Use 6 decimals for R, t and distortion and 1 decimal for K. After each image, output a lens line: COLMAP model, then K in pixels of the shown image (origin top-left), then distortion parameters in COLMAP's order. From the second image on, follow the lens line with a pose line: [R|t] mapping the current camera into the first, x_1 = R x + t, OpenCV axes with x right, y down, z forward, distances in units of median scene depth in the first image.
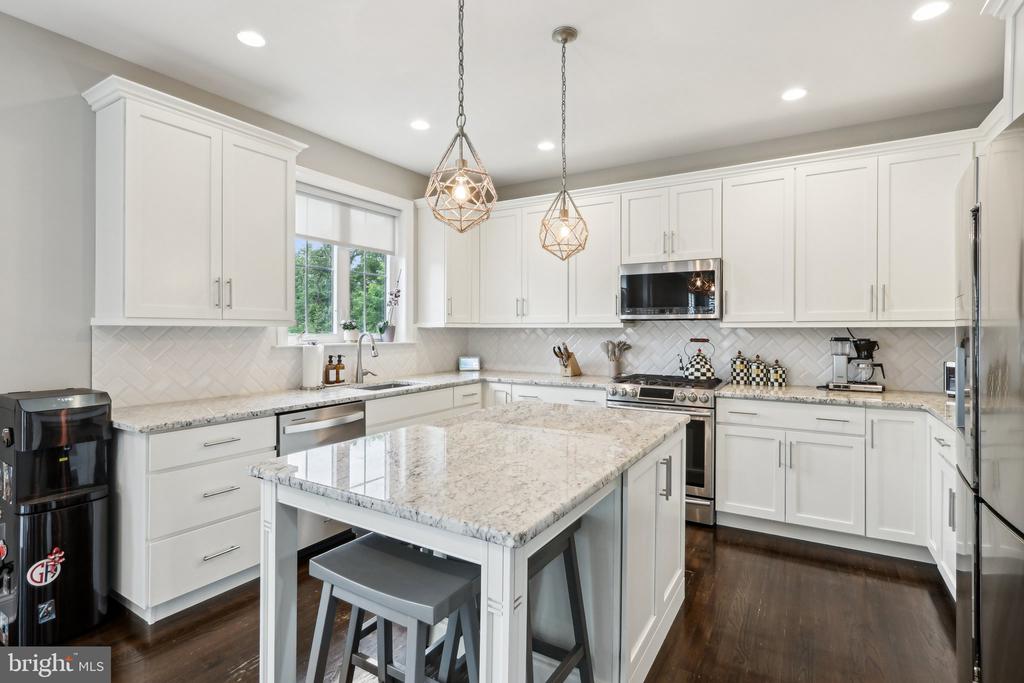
lens RADIAL K [[493.9, 0, 505.6], [0, 493.9, 330.6], [0, 0, 1]] dist [-0.020212, 0.000788]
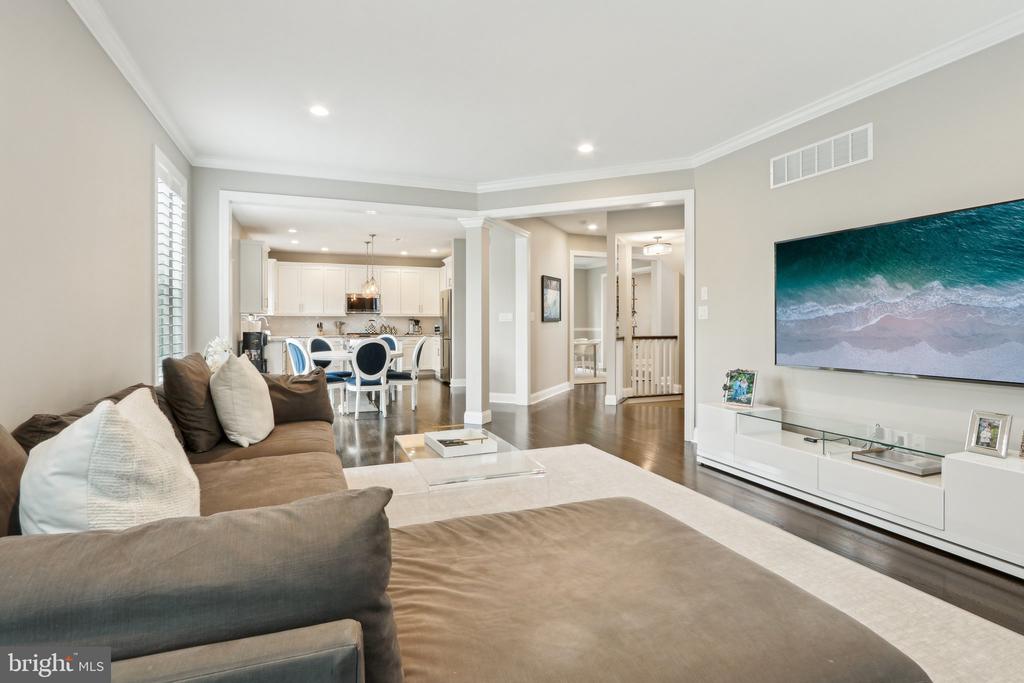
lens RADIAL K [[493.9, 0, 508.4], [0, 493.9, 332.7], [0, 0, 1]] dist [-0.020212, 0.000788]
pose [[0.593160, -0.018046, 0.804883, -1.515090], [0.003469, 0.999797, 0.019860, 0.036975], [-0.805077, -0.008988, 0.593102, -1.438532]]
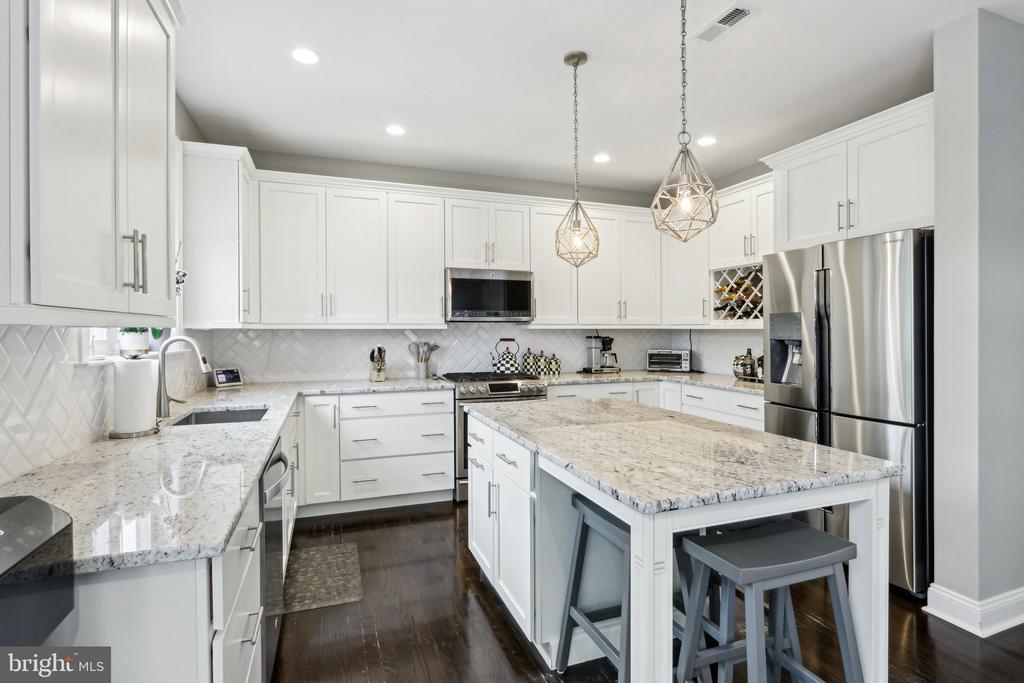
lens RADIAL K [[493.9, 0, 507.1], [0, 493.9, 340.0], [0, 0, 1]] dist [-0.020212, 0.000788]
pose [[0.617564, -0.011759, 0.786432, -0.516491], [0.006622, 0.999931, 0.009751, 0.008479], [-0.786492, -0.000814, 0.617599, 0.273041]]
